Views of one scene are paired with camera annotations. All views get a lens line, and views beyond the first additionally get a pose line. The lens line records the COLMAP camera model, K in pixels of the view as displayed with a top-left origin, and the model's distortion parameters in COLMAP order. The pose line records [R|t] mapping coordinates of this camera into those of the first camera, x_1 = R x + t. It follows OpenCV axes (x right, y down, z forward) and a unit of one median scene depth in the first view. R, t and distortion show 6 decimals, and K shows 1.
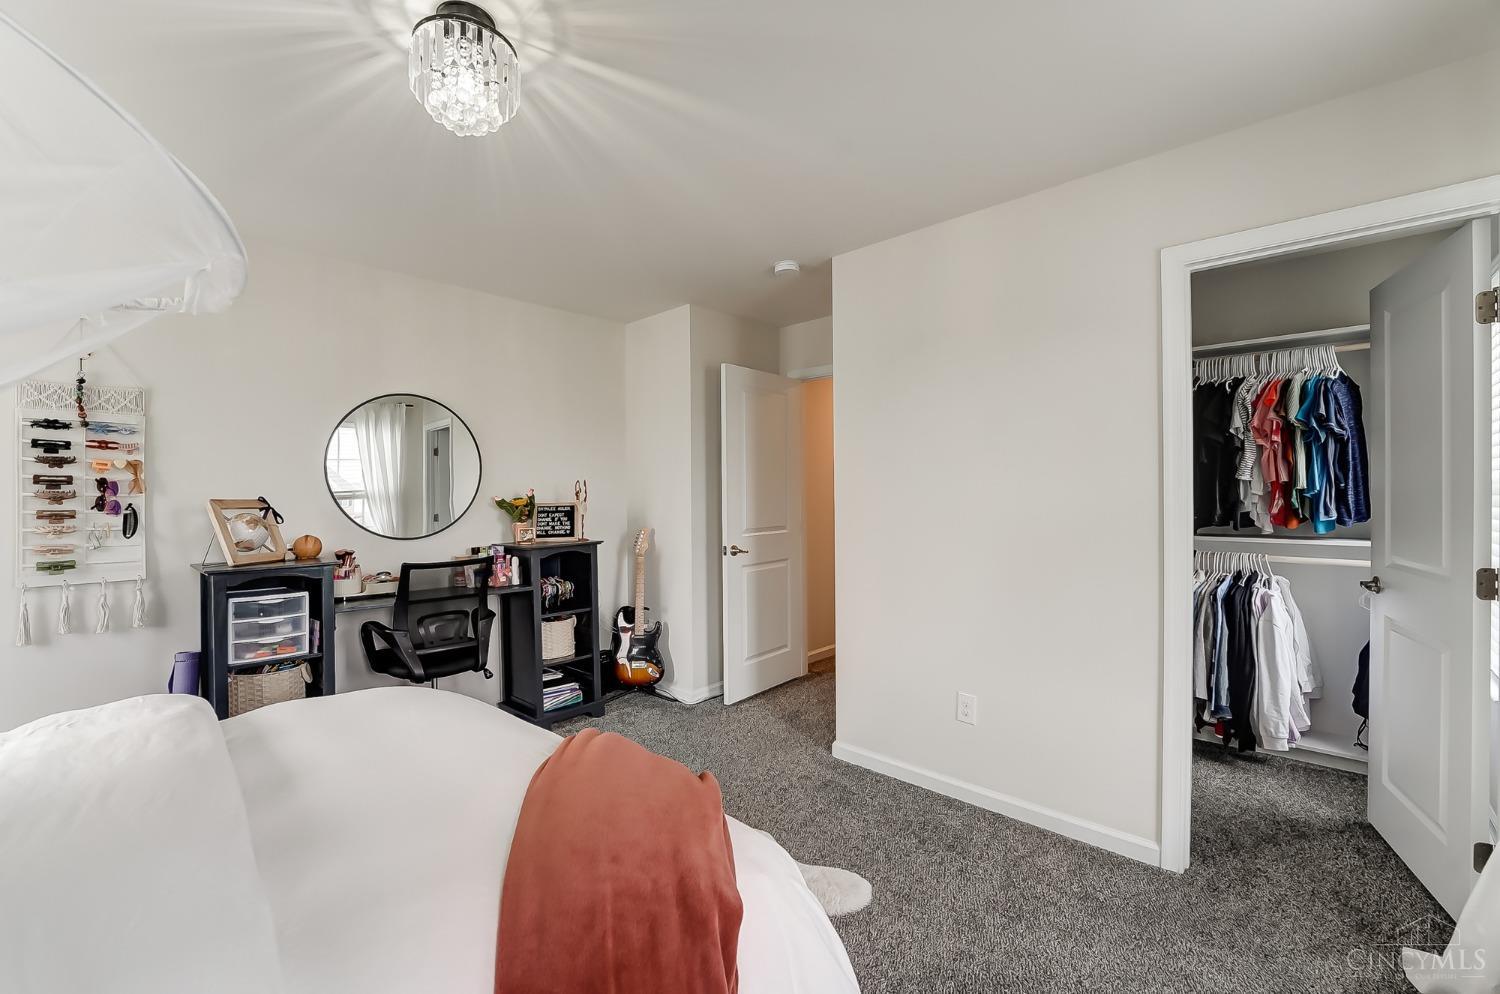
lens RADIAL K [[611.2, 0, 748.8], [0, 611.2, 491.6], [0, 0, 1]] dist [-0.016007, 0.000290]
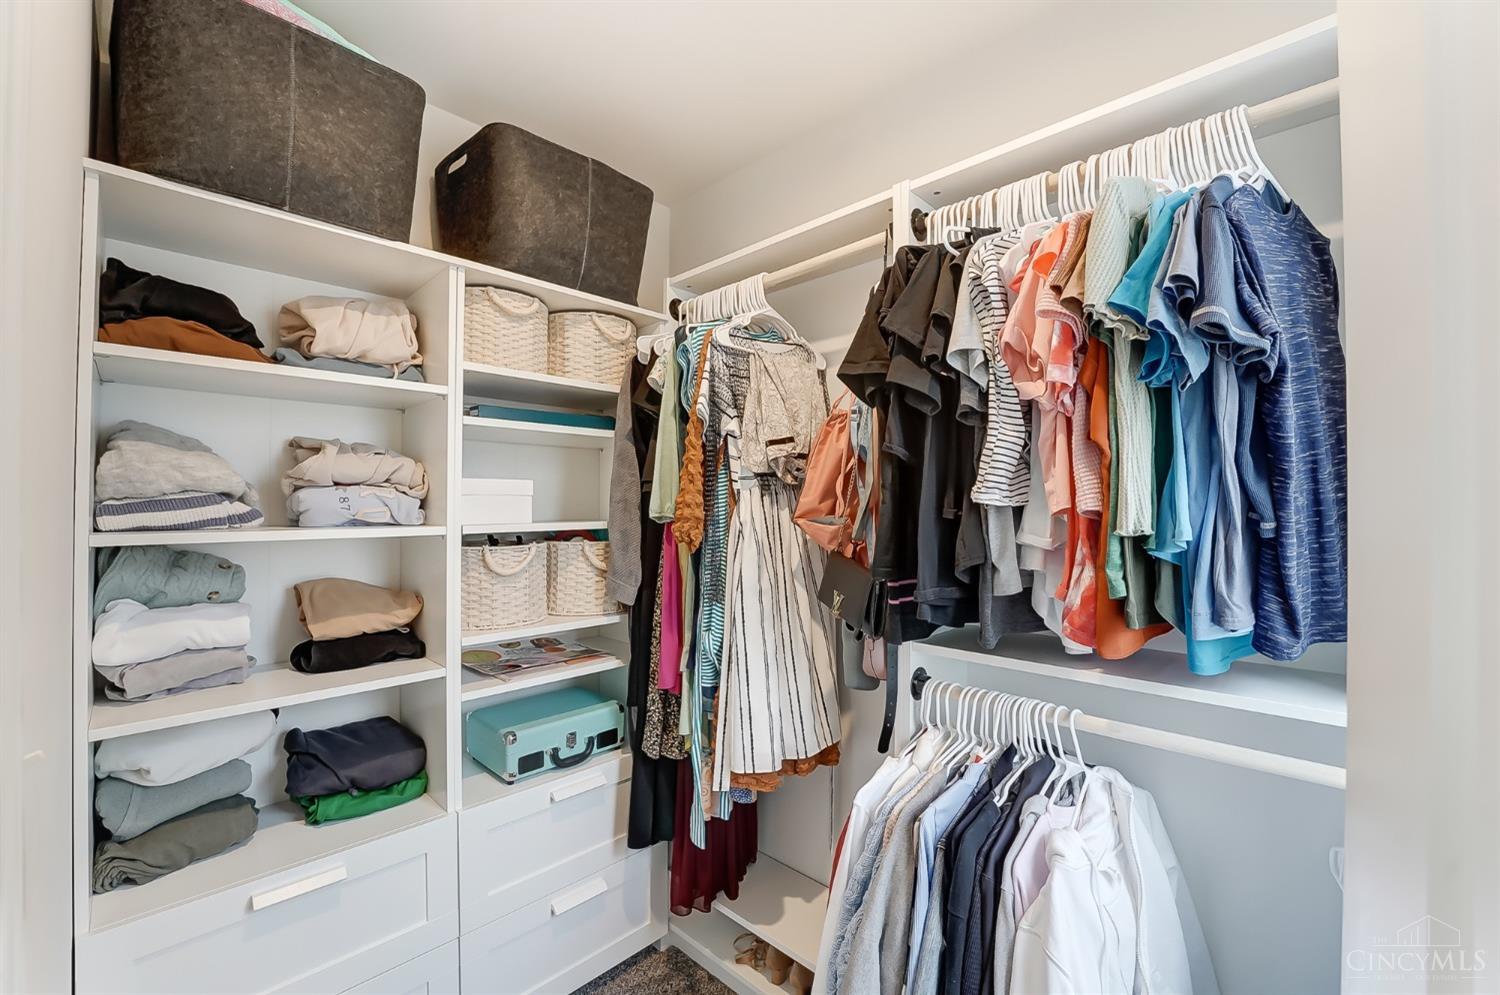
lens RADIAL K [[611.2, 0, 750.3], [0, 611.2, 501.8], [0, 0, 1]] dist [-0.016007, 0.000290]
pose [[0.999951, 0.009712, 0.001840, 0.709549], [-0.009688, 0.999877, -0.012363, -0.016192], [-0.001960, 0.012345, 0.999922, 0.681058]]
